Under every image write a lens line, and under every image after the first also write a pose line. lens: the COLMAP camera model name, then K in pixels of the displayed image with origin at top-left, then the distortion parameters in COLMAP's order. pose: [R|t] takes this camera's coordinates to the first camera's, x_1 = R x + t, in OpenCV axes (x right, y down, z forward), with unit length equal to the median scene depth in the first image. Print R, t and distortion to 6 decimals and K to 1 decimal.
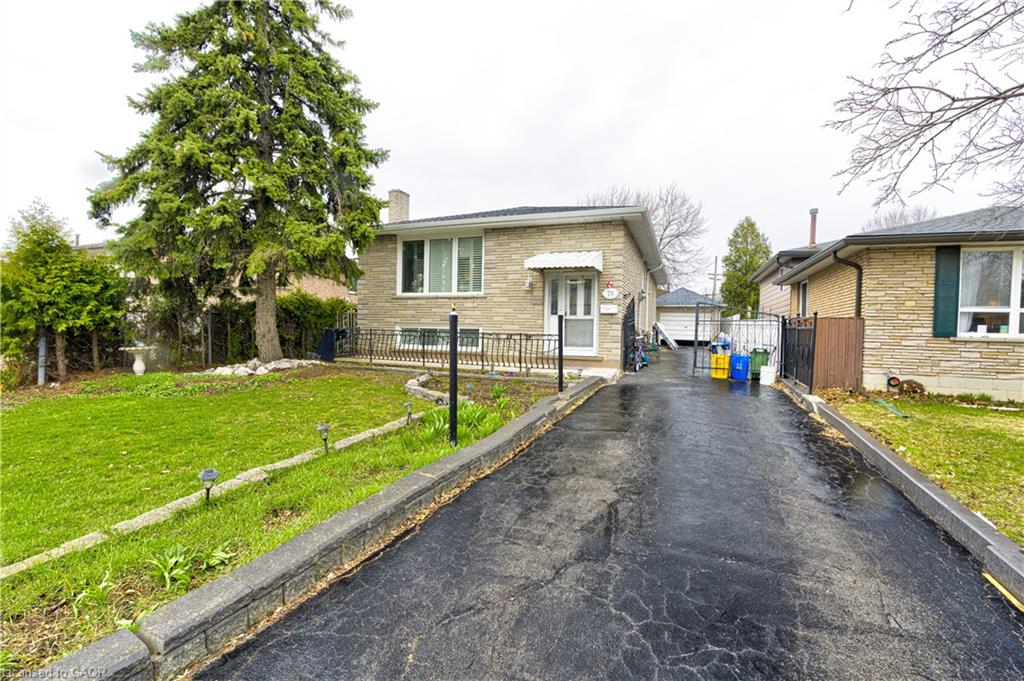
lens RADIAL K [[455.2, 0, 500.1], [0, 455.2, 330.1], [0, 0, 1]] dist [-0.019973, -0.000487]
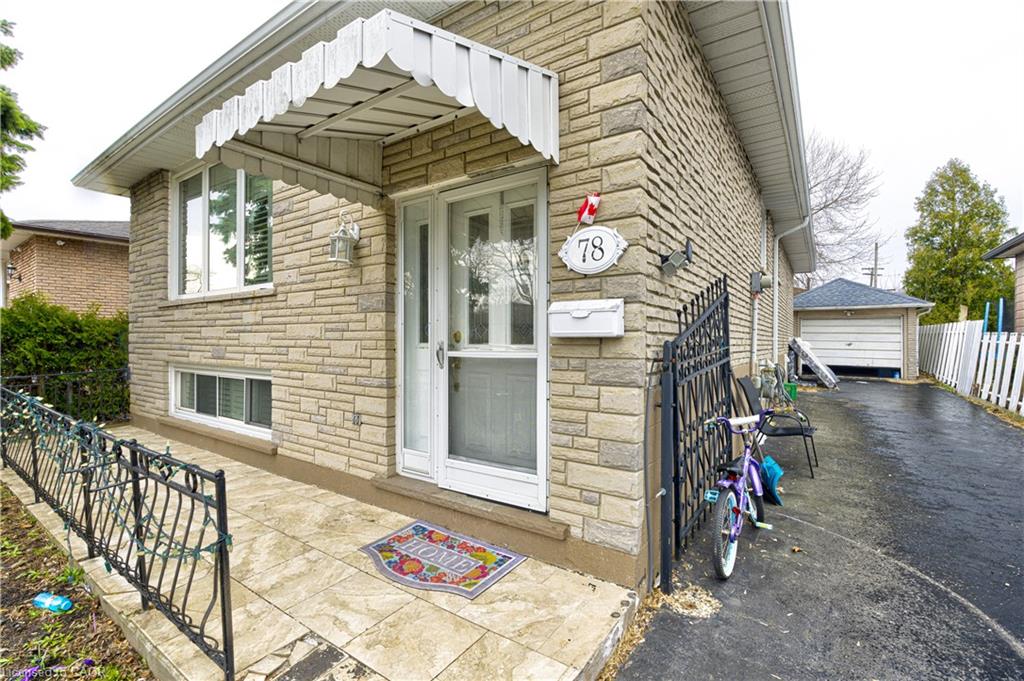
lens RADIAL K [[461.3, 0, 512.0], [0, 461.3, 340.5], [0, 0, 1]] dist [-0.010923, -0.000152]
pose [[0.977397, -0.017880, -0.210654, 0.247931], [0.016910, 0.999837, -0.006403, -0.033938], [0.210735, 0.002696, 0.977540, 0.755821]]
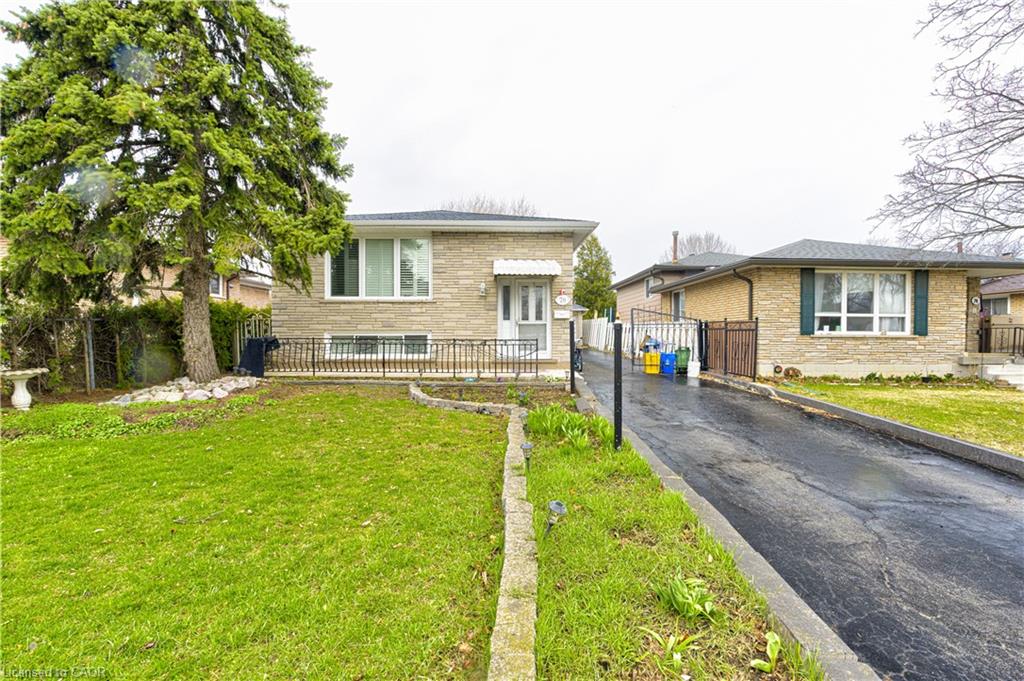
lens RADIAL K [[455.2, 0, 500.1], [0, 455.2, 330.1], [0, 0, 1]] dist [-0.019973, -0.000487]
pose [[0.926137, -0.015328, 0.376874, -0.297326], [0.017870, 0.999835, -0.003249, -0.008141], [-0.376763, 0.009744, 0.926259, 0.057807]]
